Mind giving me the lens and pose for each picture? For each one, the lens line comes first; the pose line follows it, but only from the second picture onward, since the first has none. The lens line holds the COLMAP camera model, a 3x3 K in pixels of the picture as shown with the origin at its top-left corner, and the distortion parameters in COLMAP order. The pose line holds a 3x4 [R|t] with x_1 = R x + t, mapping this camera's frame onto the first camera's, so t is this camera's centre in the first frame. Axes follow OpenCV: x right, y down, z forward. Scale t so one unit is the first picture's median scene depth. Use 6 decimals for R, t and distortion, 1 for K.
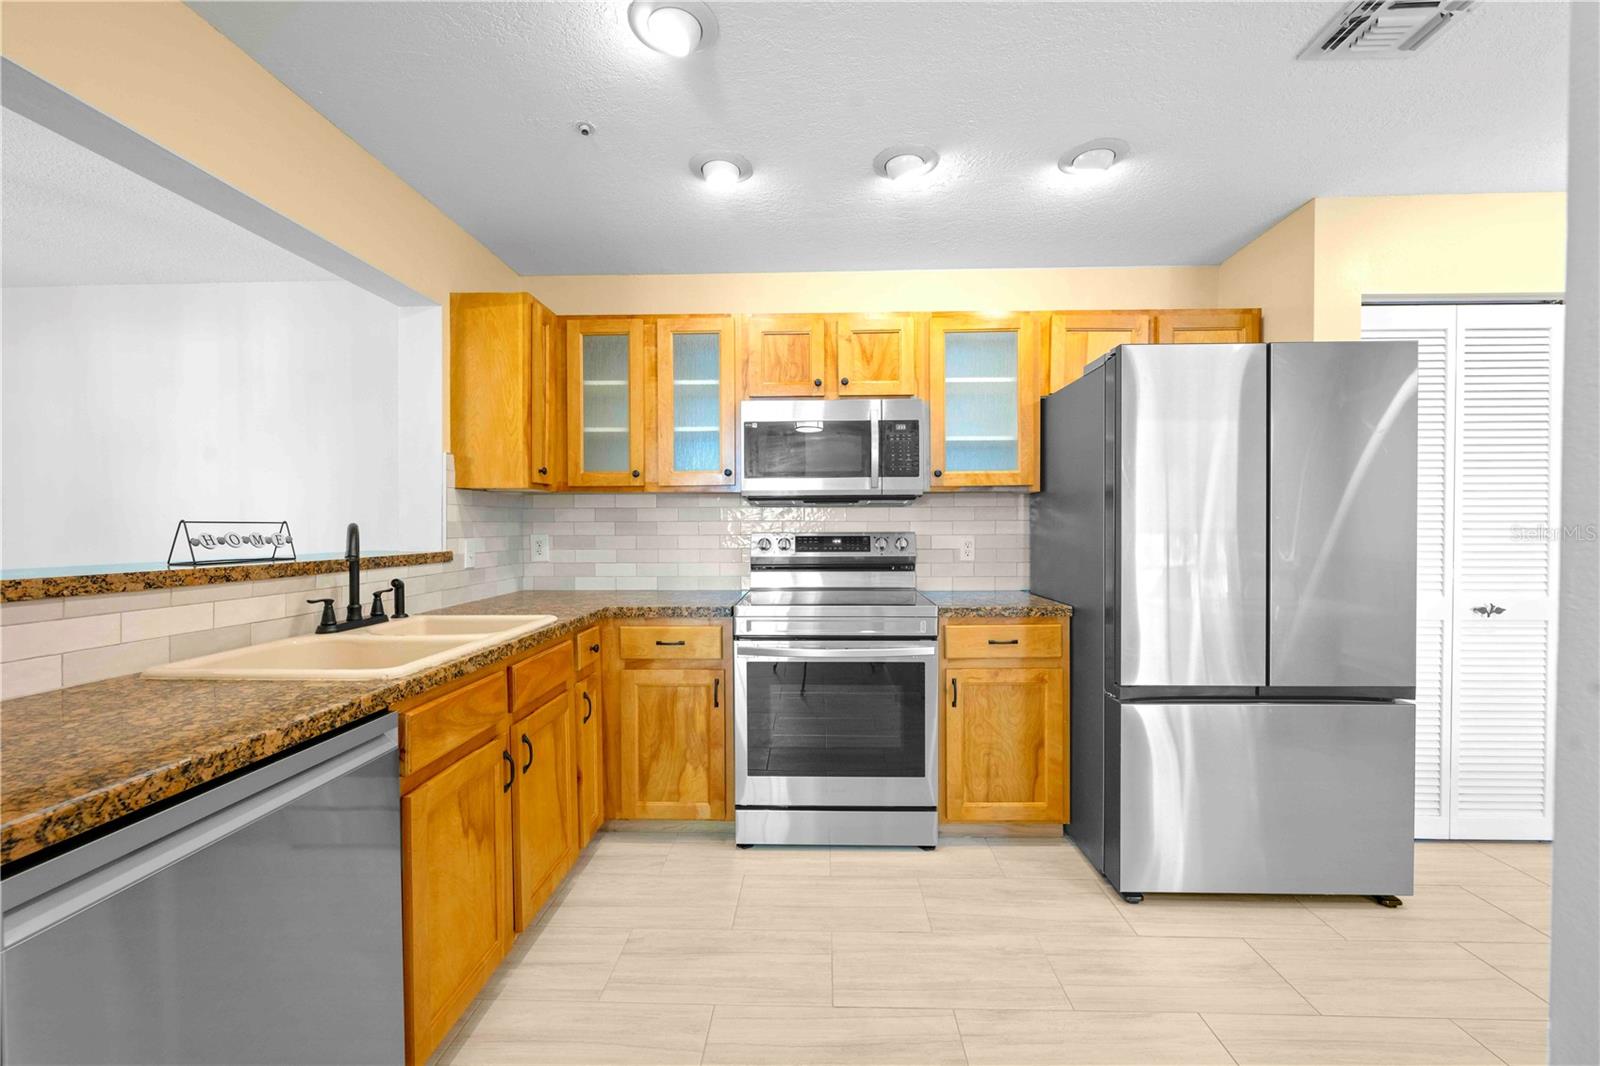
lens RADIAL K [[635.2, 0, 802.0], [0, 635.2, 536.1], [0, 0, 1]] dist [-0.002186, -0.000018]
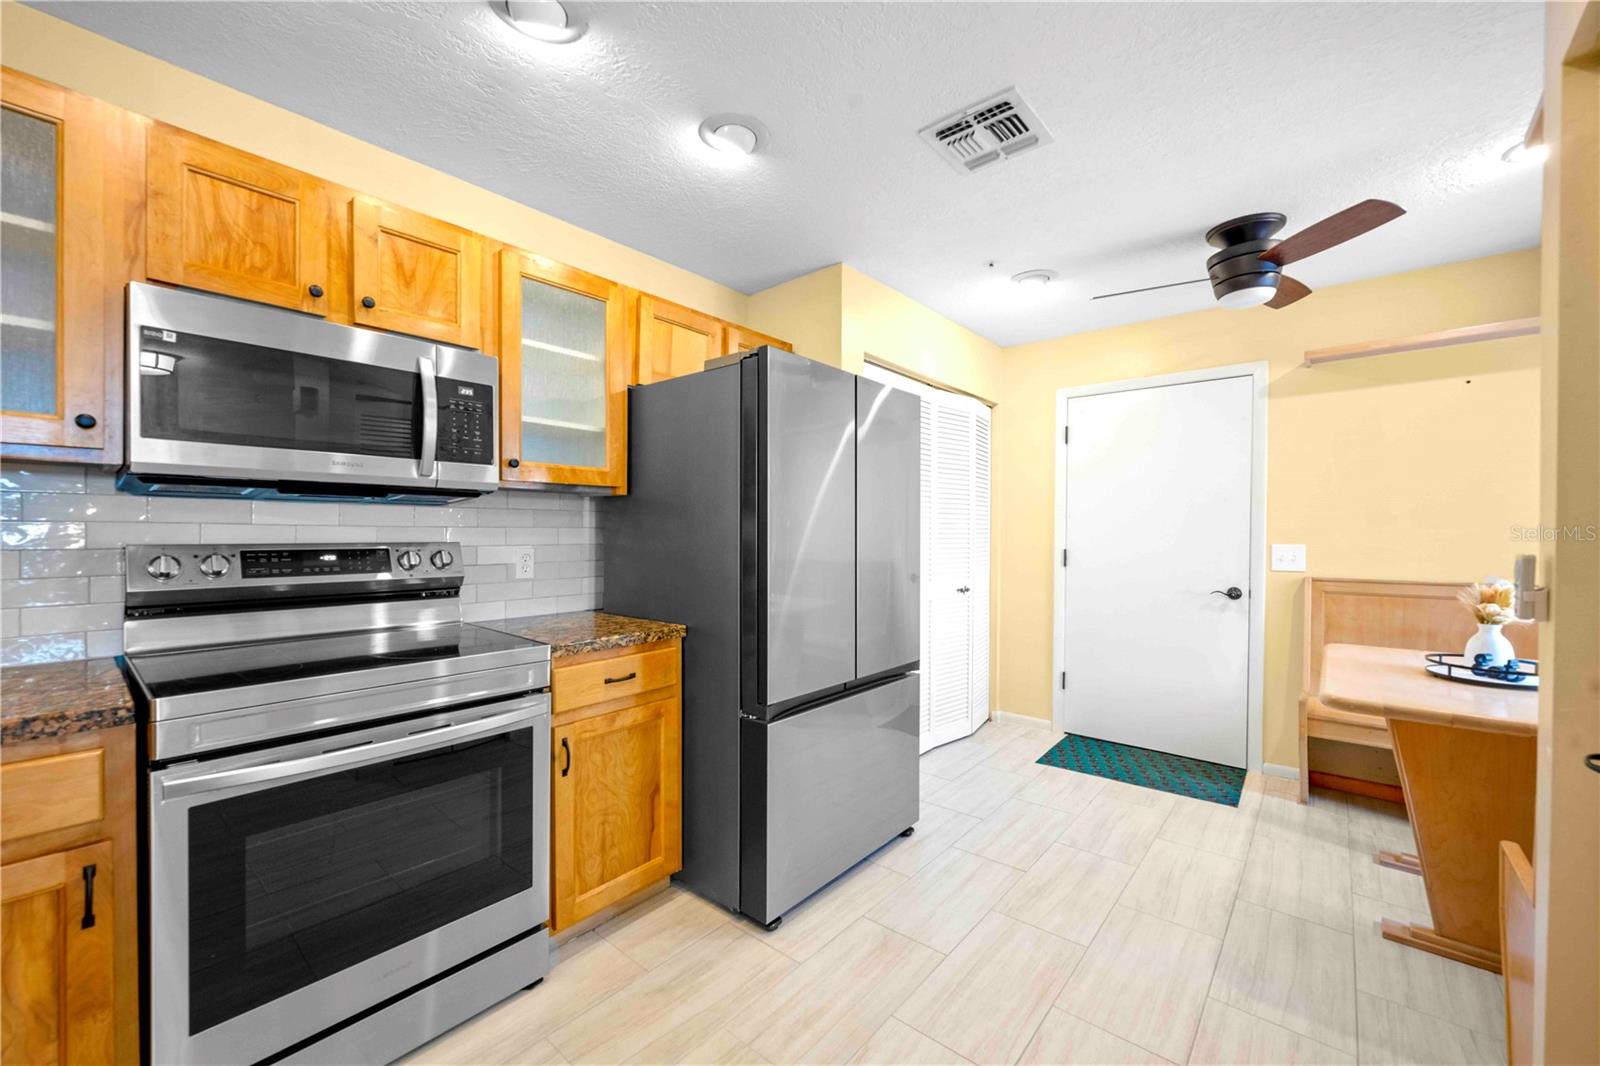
lens RADIAL K [[635.2, 0, 802.0], [0, 635.2, 536.1], [0, 0, 1]] dist [-0.002186, -0.000018]
pose [[0.620933, 0.001934, 0.783861, -0.174352], [0.003053, 0.999983, -0.004885, -0.010398], [-0.783857, 0.005427, 0.620917, 0.310681]]
